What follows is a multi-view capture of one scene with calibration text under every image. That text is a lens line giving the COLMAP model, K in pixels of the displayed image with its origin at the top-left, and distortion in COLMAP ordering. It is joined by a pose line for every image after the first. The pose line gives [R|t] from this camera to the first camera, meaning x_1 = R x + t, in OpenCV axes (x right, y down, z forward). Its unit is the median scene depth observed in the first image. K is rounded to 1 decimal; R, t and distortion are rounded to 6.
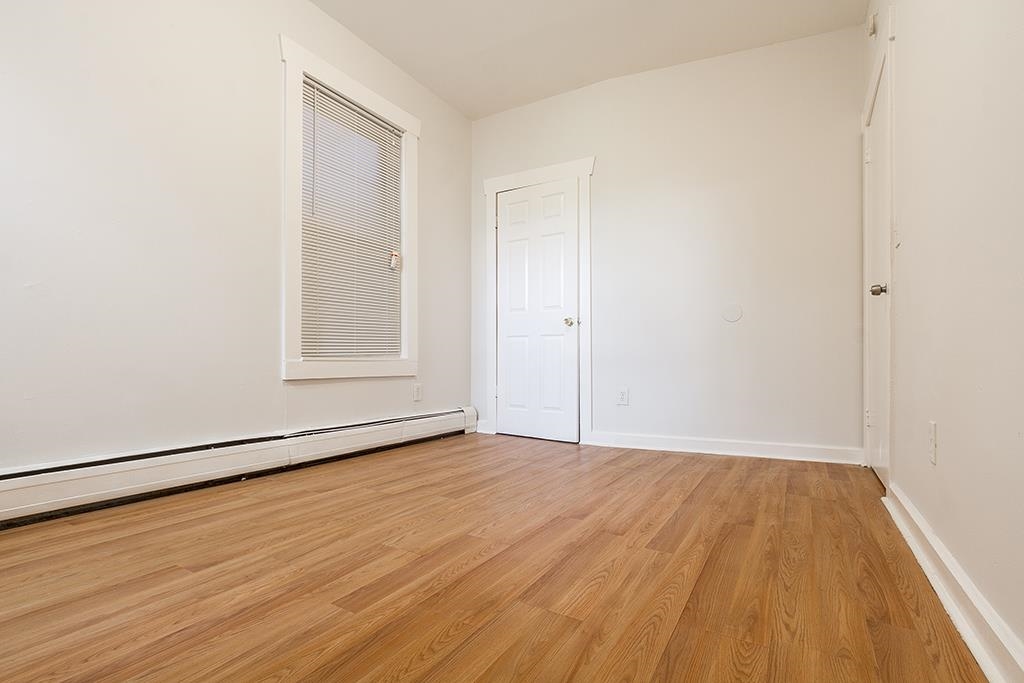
lens RADIAL K [[487.3, 0, 507.7], [0, 487.3, 360.9], [0, 0, 1]] dist [-0.000766, -0.000253]
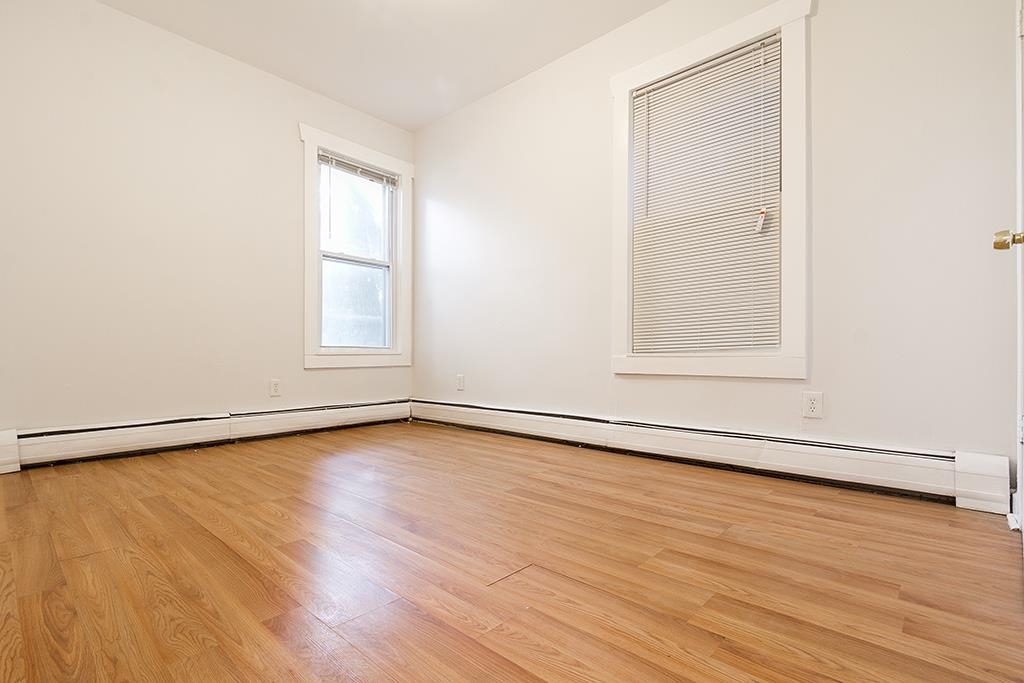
lens RADIAL K [[487.3, 0, 507.7], [0, 487.3, 360.9], [0, 0, 1]] dist [-0.000766, -0.000253]
pose [[-0.212457, 0.004847, -0.977158, 0.804974], [-0.001000, 0.999986, 0.005178, 0.004415], [0.977170, 0.002077, -0.212449, 1.112058]]
